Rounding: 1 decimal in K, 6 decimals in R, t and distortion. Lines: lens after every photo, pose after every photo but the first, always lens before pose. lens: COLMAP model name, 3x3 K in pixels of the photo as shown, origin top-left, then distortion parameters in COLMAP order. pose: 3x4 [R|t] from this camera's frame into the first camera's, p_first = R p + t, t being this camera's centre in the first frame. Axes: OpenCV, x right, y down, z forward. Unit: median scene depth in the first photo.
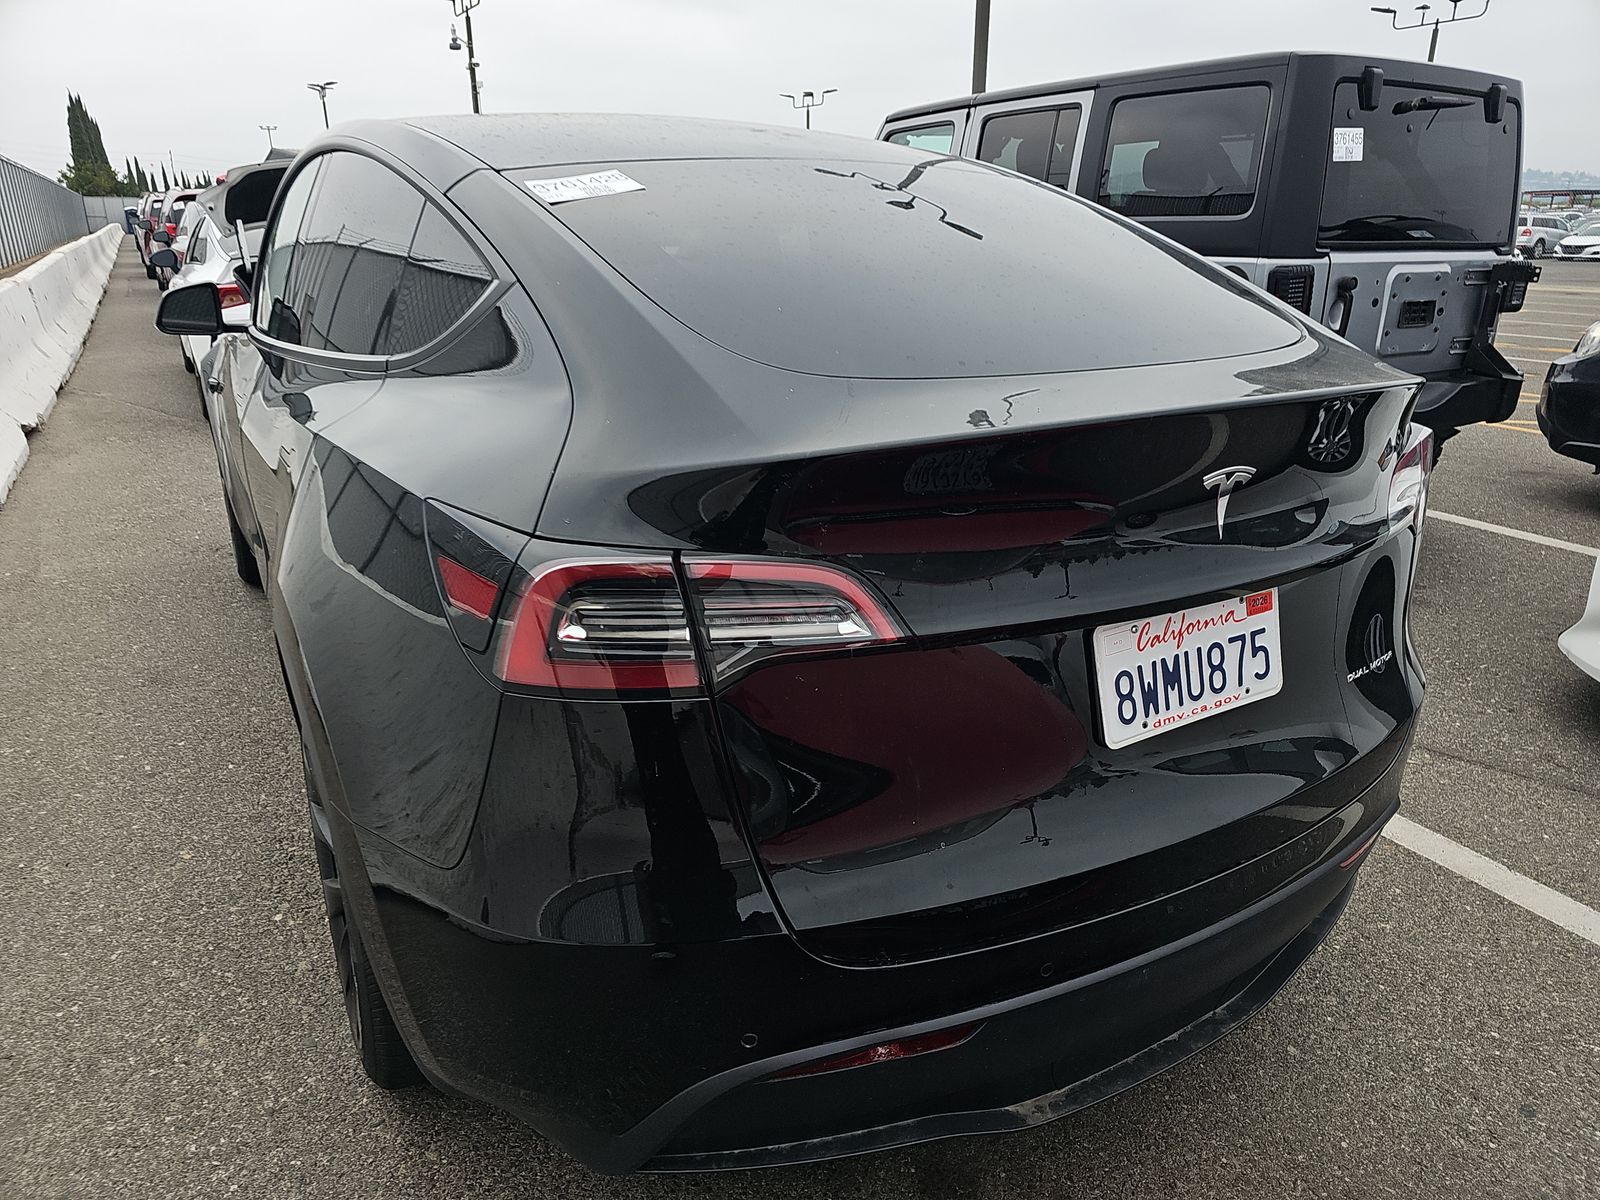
lens RADIAL K [[1070.1, 0, 800.0], [0, 1070.1, 600.0], [0, 0, 1]] dist [0.039874, -0.034845]
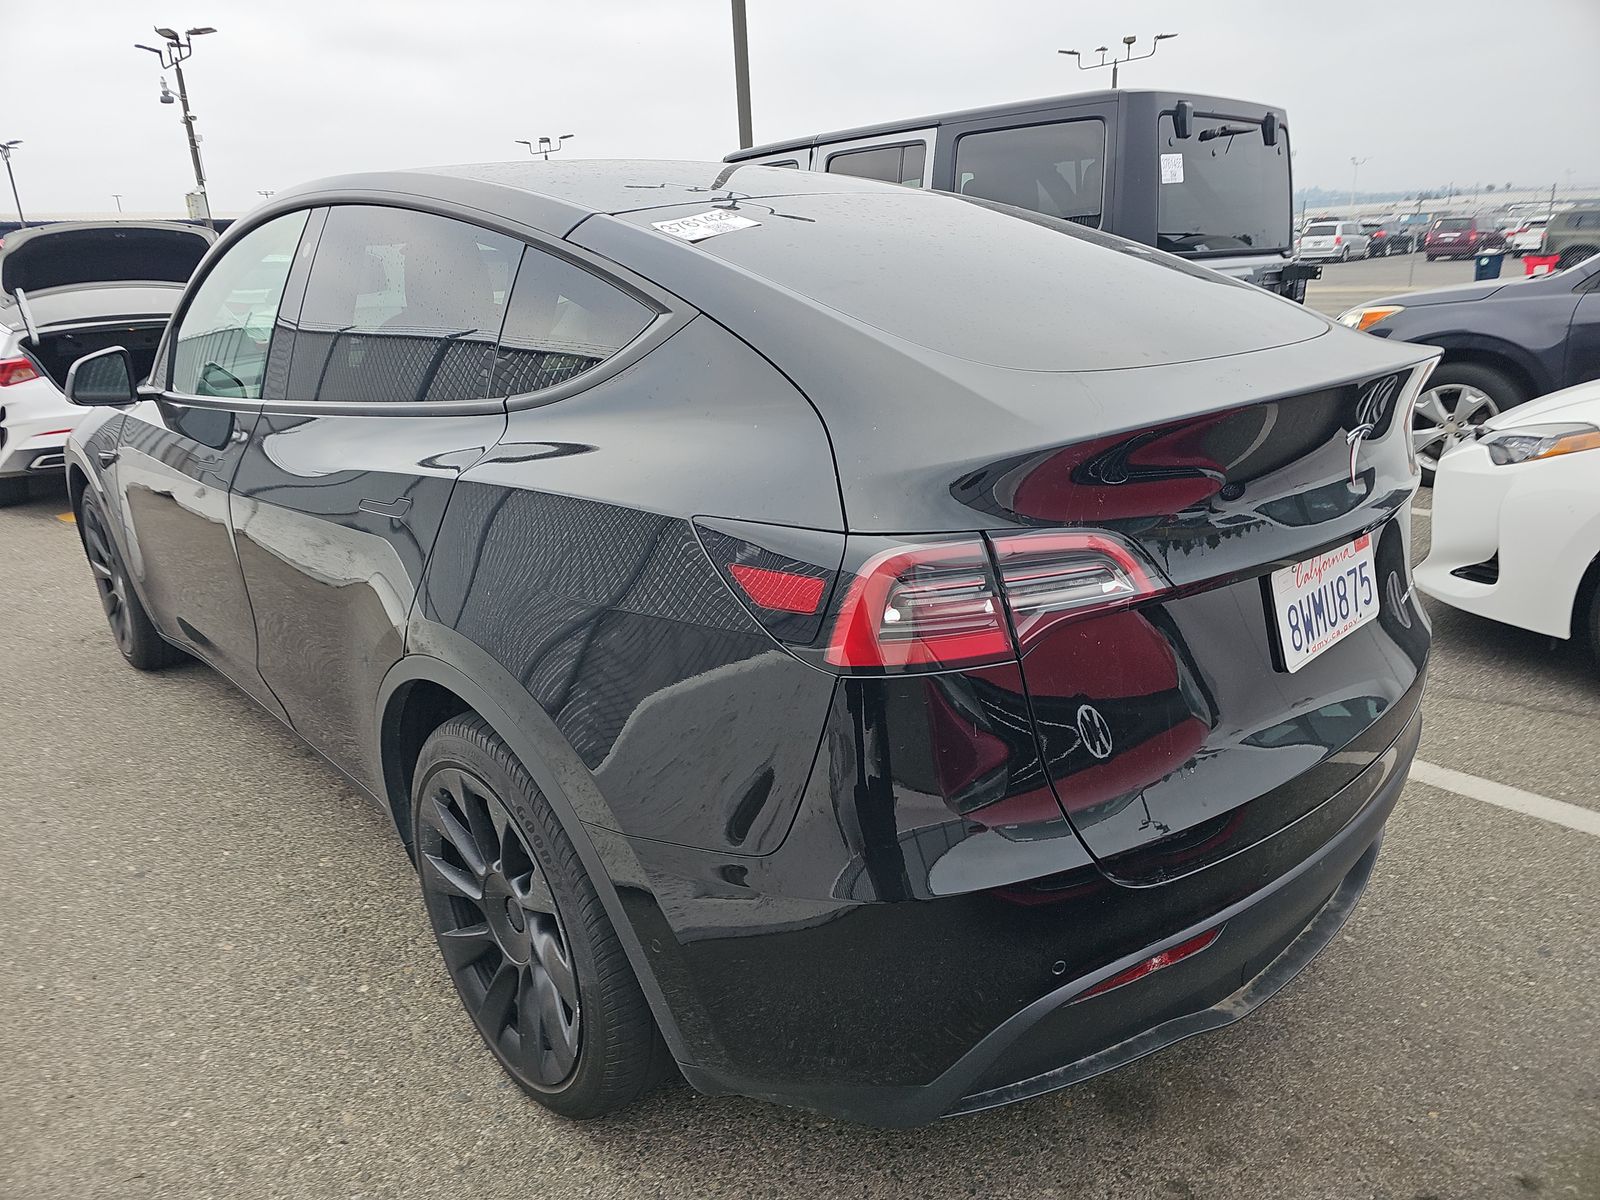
lens RADIAL K [[1061.6, 0, 796.4], [0, 1061.6, 587.5], [0, 0, 1]] dist [0.050520, -0.042267]
pose [[0.976520, -0.106300, 0.187376, -0.293432], [0.113803, 0.993059, -0.029715, 0.012997], [-0.182916, 0.050341, 0.981839, -0.034504]]
